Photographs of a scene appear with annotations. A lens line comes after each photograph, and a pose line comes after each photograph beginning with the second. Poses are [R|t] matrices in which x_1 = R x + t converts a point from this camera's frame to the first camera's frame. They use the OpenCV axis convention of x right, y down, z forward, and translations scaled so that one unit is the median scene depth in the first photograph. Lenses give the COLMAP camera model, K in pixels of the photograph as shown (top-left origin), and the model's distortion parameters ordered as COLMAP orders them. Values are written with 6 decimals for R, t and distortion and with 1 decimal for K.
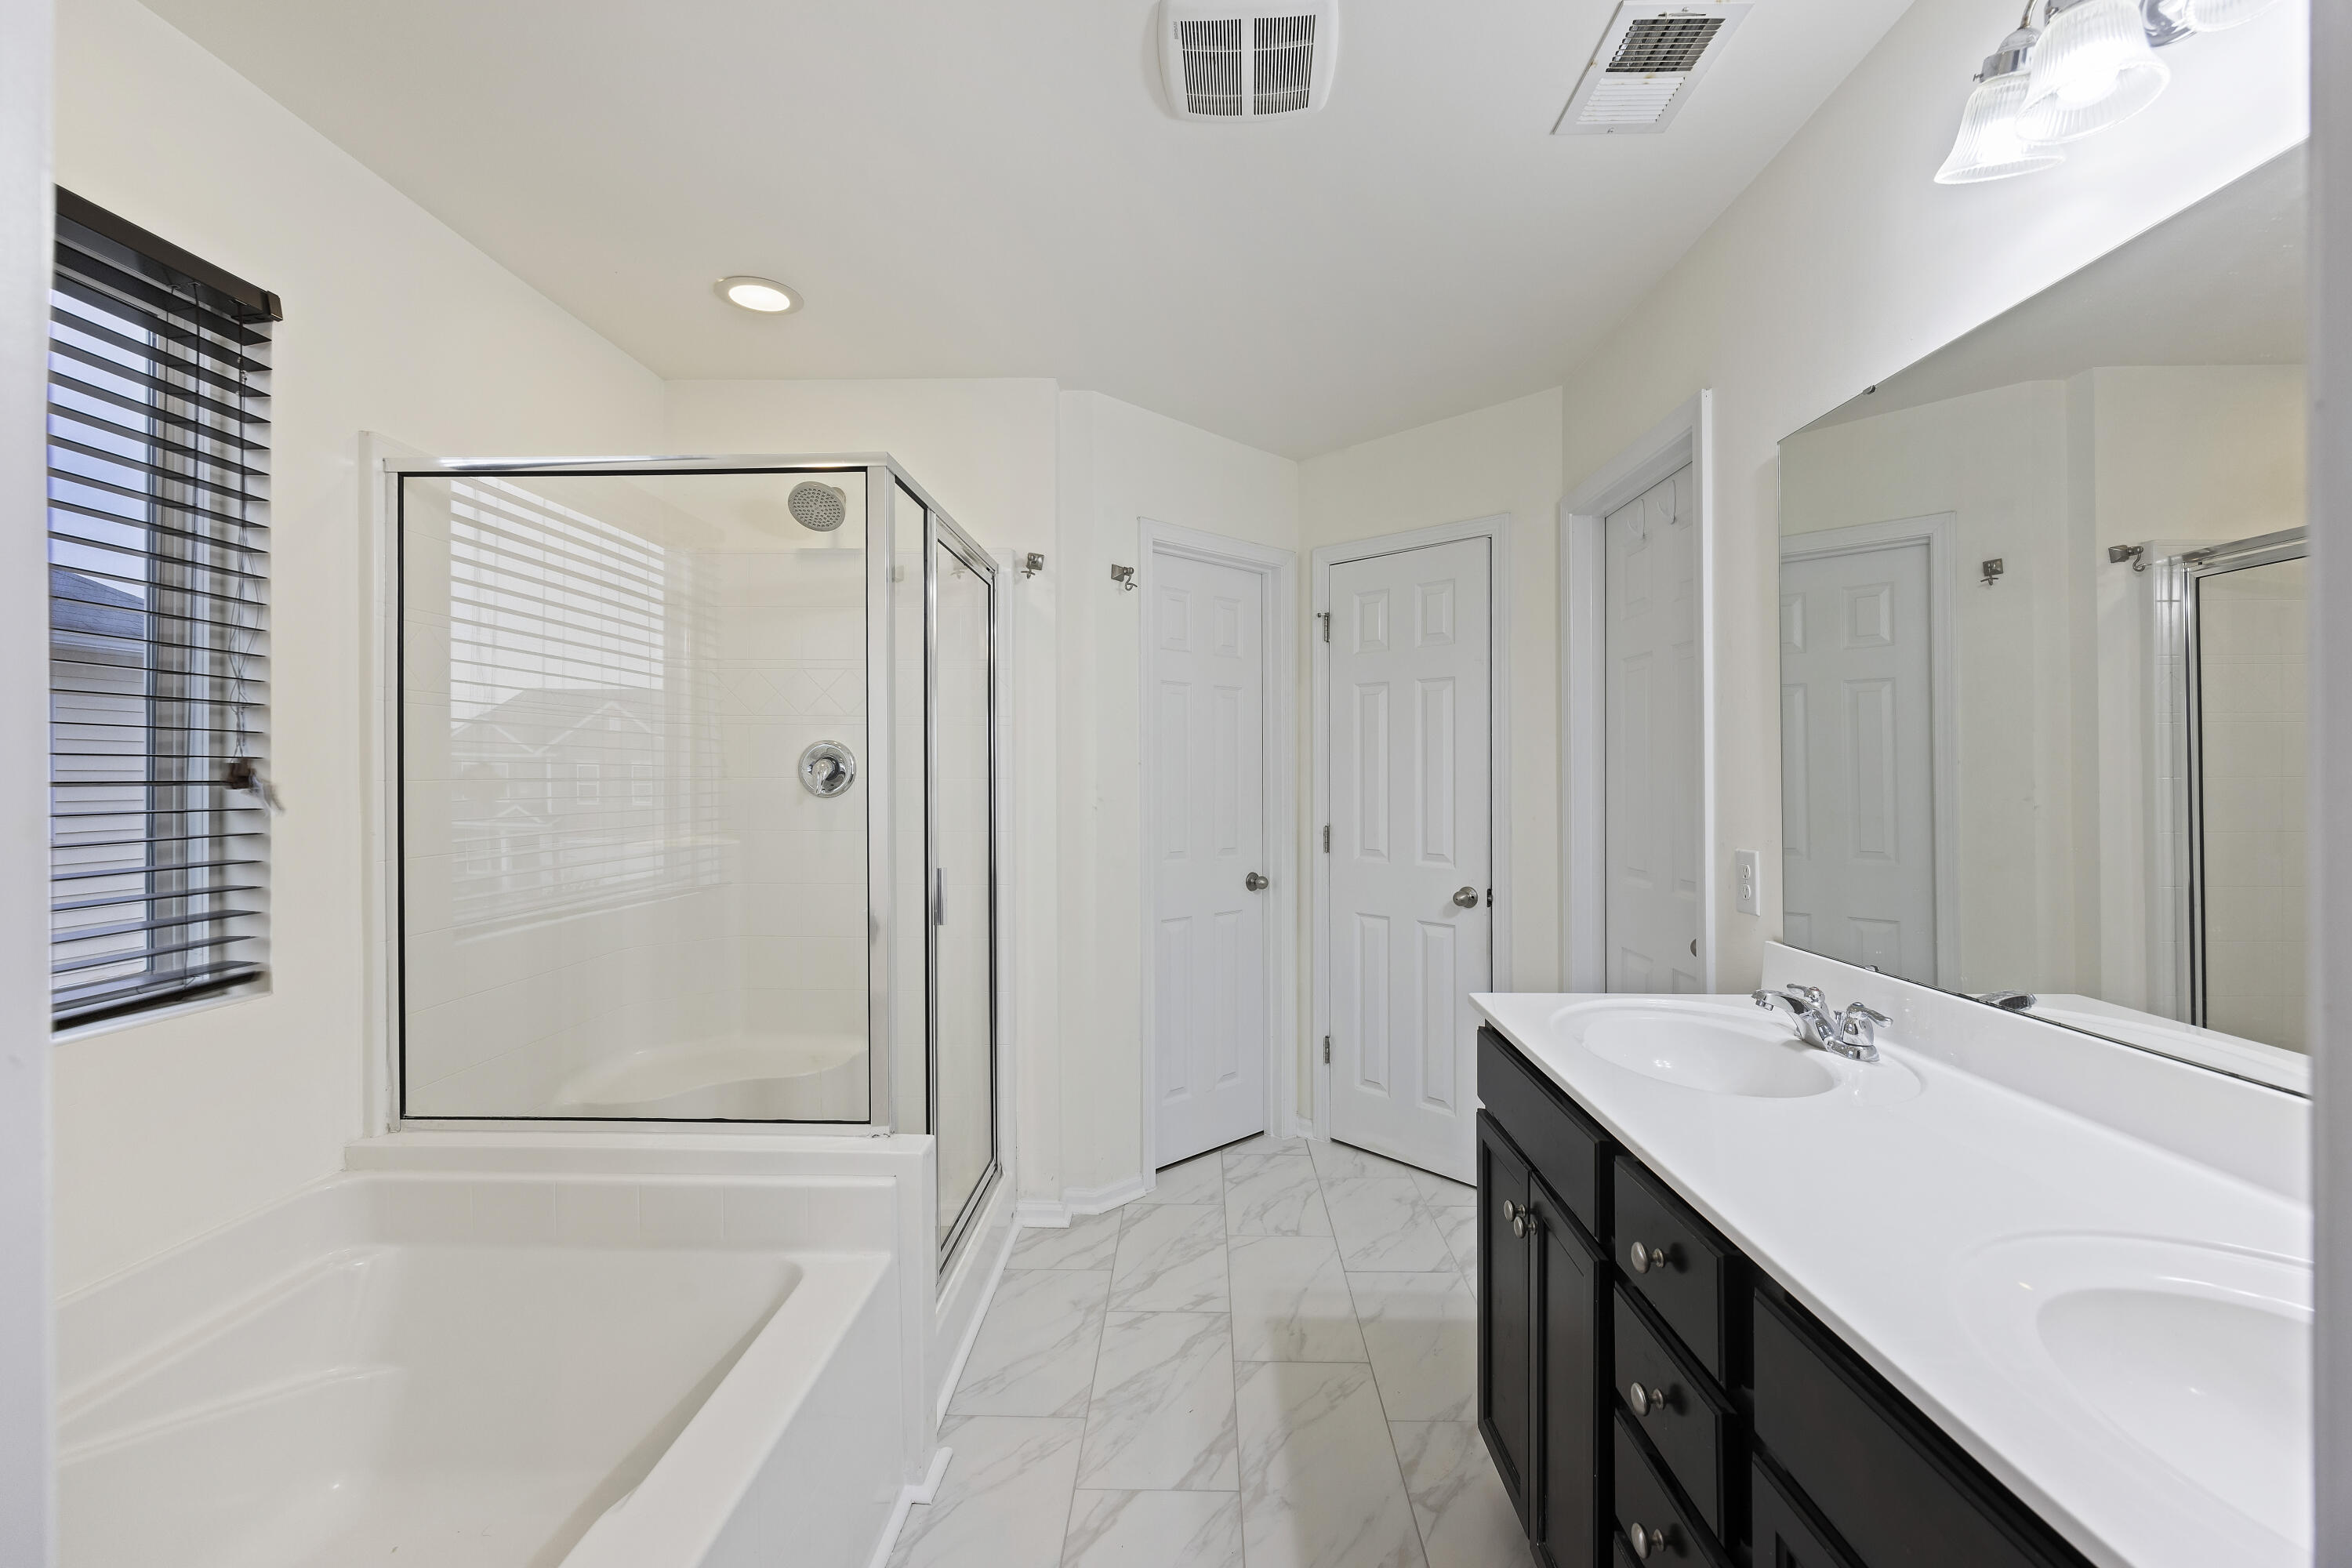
lens RADIAL K [[982.4, 0, 1176.0], [0, 982.4, 784.0], [0, 0, 1]] dist [0.000015, 0.000003]
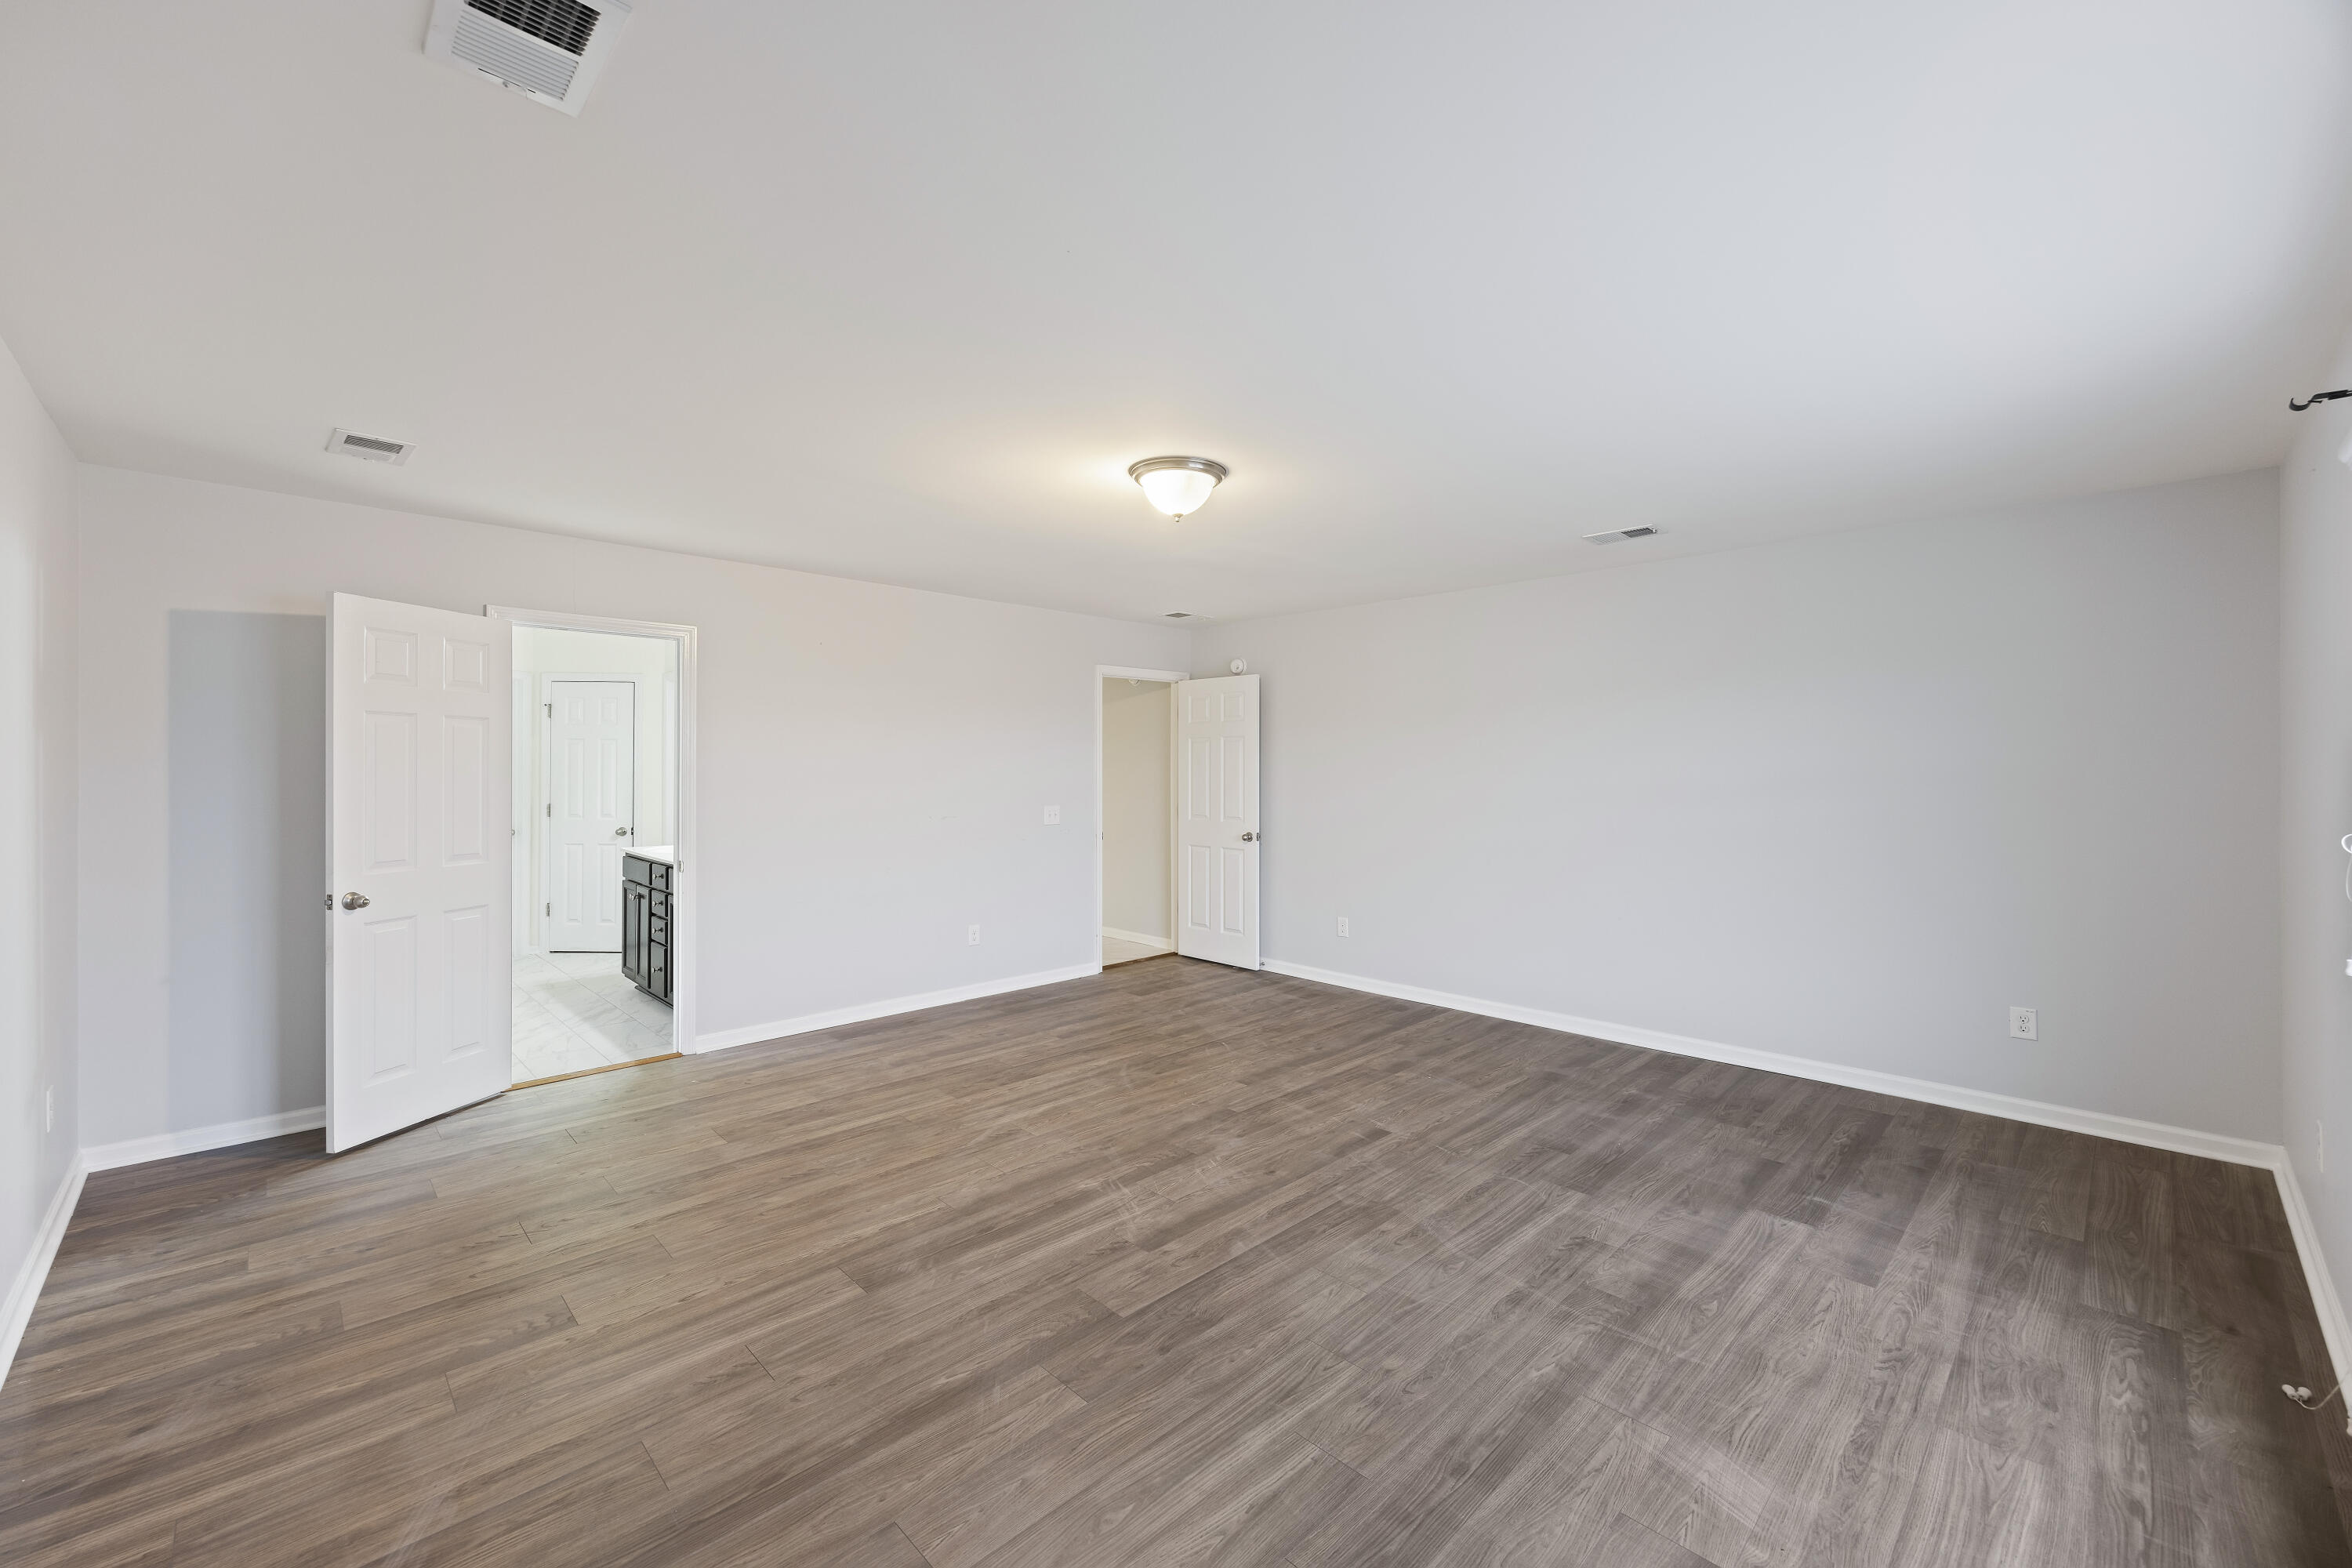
lens RADIAL K [[934.0, 0, 1176.0], [0, 934.0, 784.0], [0, 0, 1]] dist [-0.000161, -0.000048]
pose [[0.696050, -0.000262, 0.717994, -0.395914], [-0.001774, 0.999996, 0.002085, -0.007890], [-0.717992, -0.002725, 0.696046, -1.542343]]
